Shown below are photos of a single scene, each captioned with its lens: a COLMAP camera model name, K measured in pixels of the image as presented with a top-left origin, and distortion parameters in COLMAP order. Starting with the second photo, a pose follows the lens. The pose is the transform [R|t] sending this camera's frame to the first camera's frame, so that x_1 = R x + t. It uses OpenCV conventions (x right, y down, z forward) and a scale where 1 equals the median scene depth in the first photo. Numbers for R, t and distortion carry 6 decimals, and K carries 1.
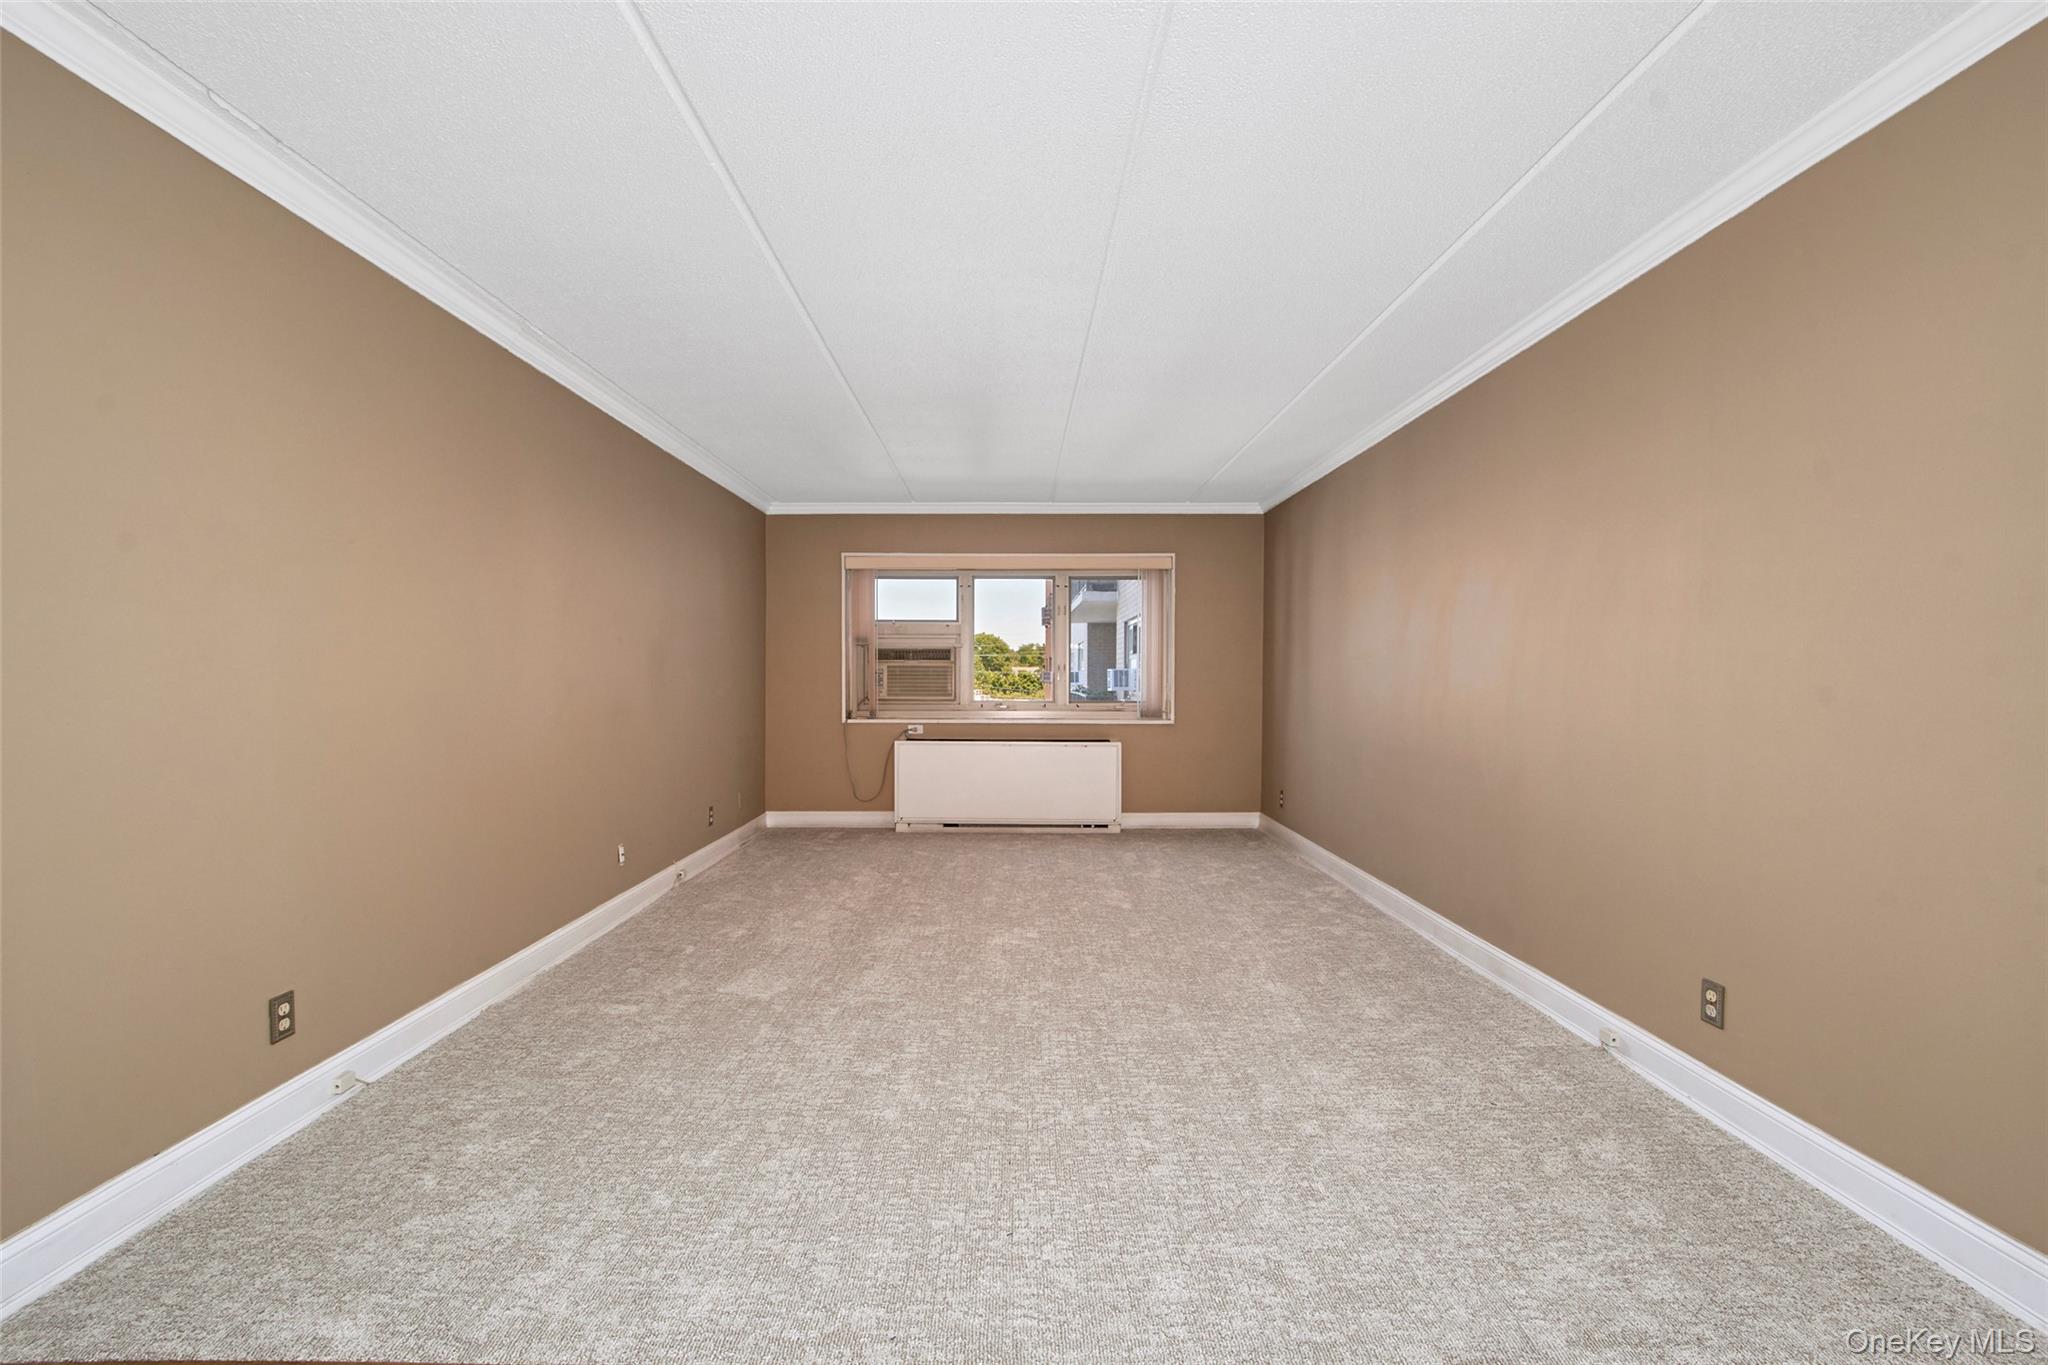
lens RADIAL K [[891.9, 0, 1003.2], [0, 891.9, 705.1], [0, 0, 1]] dist [0.009380, -0.006504]
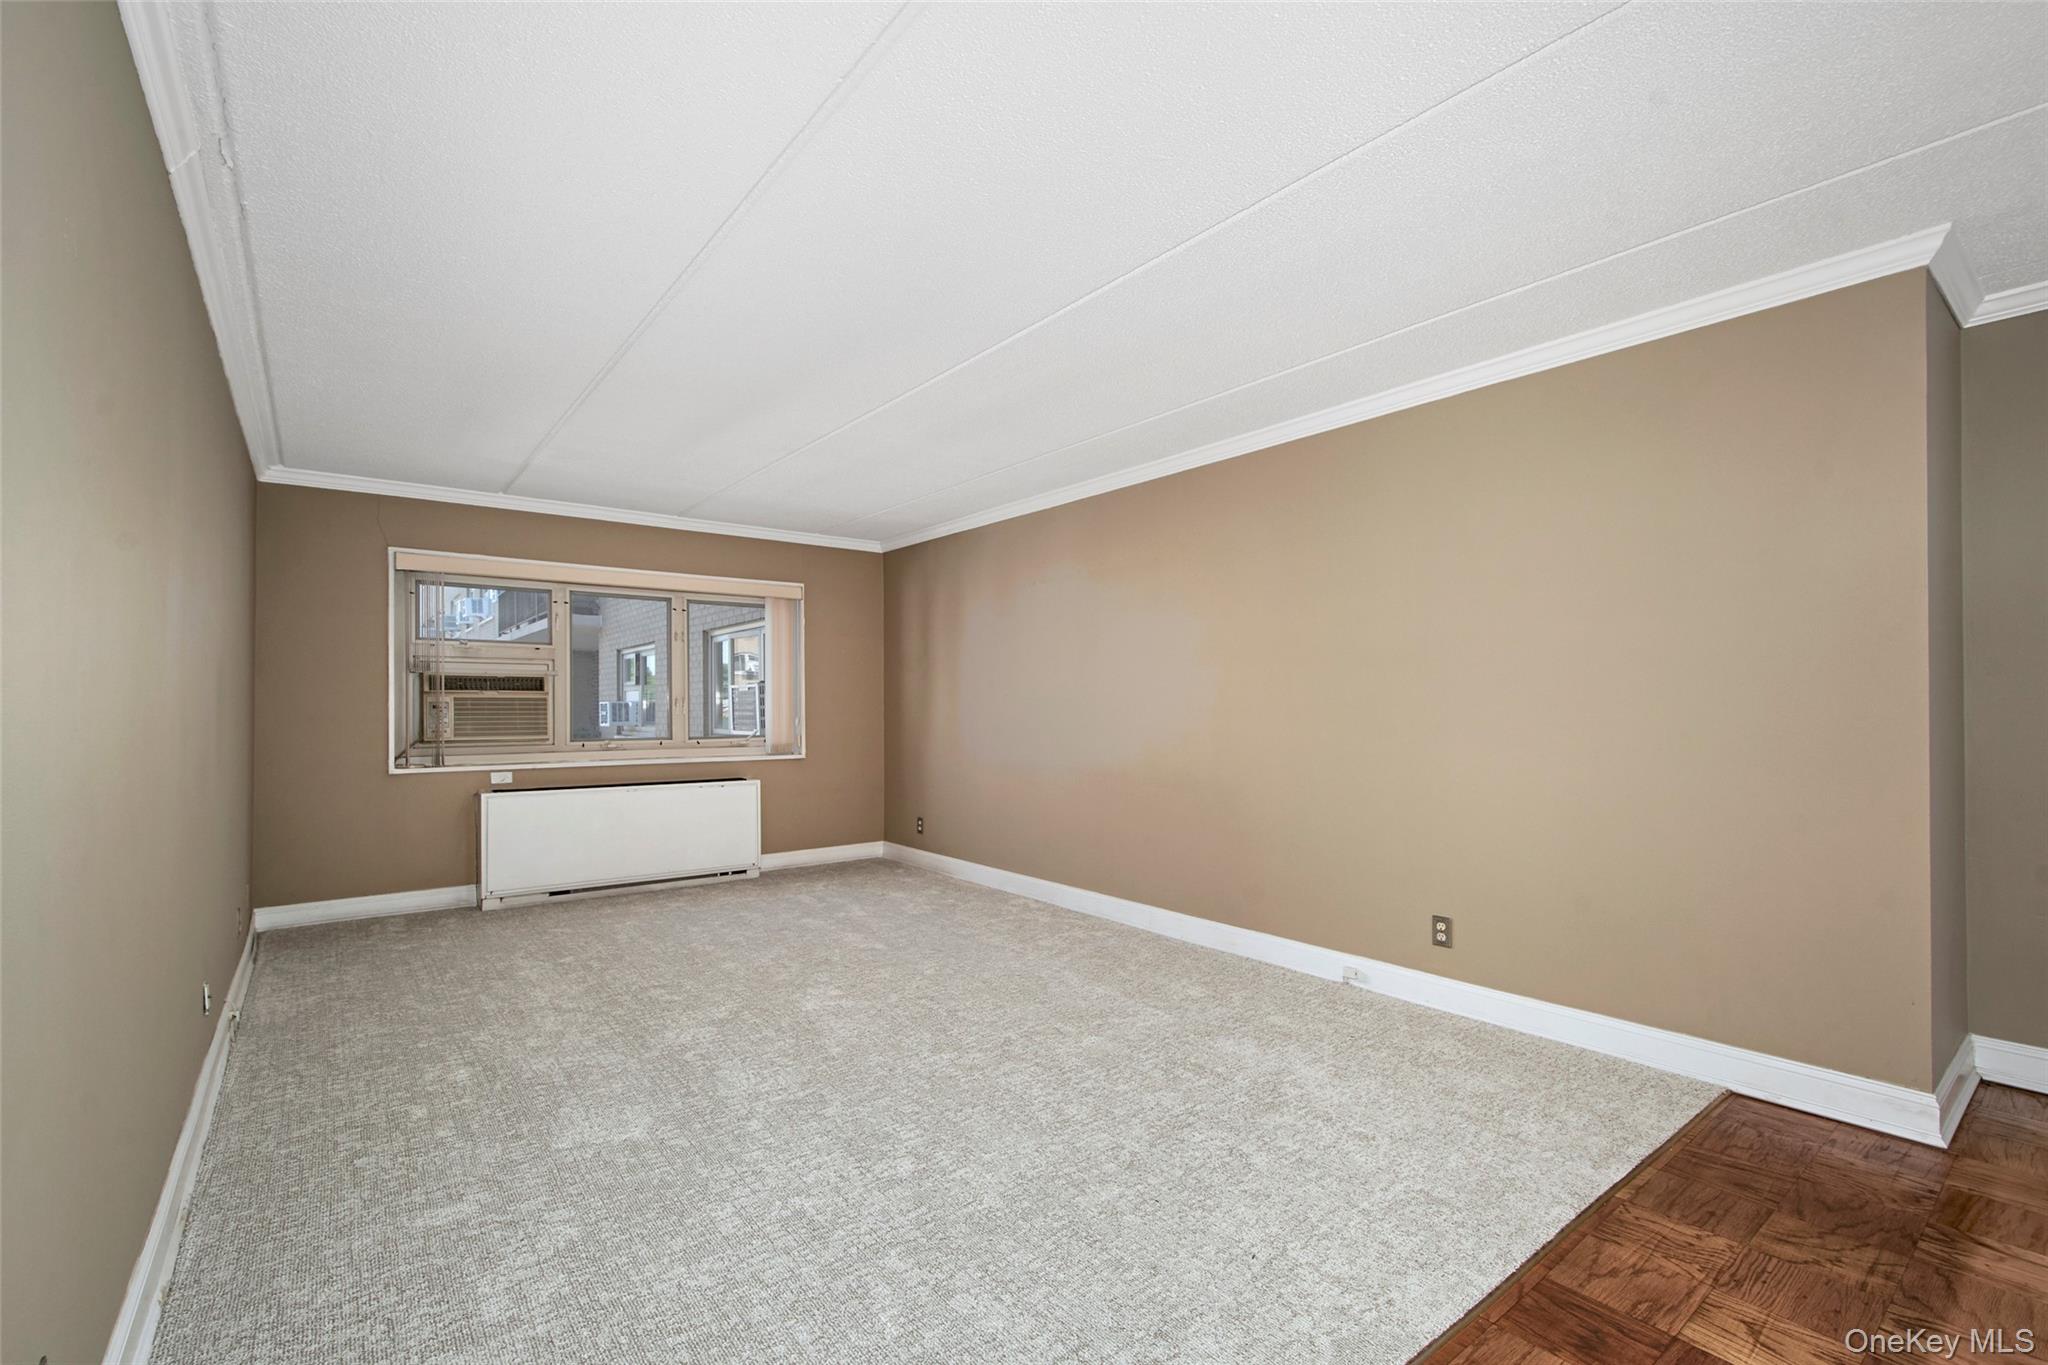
lens RADIAL K [[891.9, 0, 1003.2], [0, 891.9, 705.1], [0, 0, 1]] dist [0.009380, -0.006504]
pose [[0.791001, -0.002348, 0.611810, -0.242207], [0.024491, 0.999313, -0.027830, -0.004488], [-0.611324, 0.036997, 0.790515, 0.099327]]
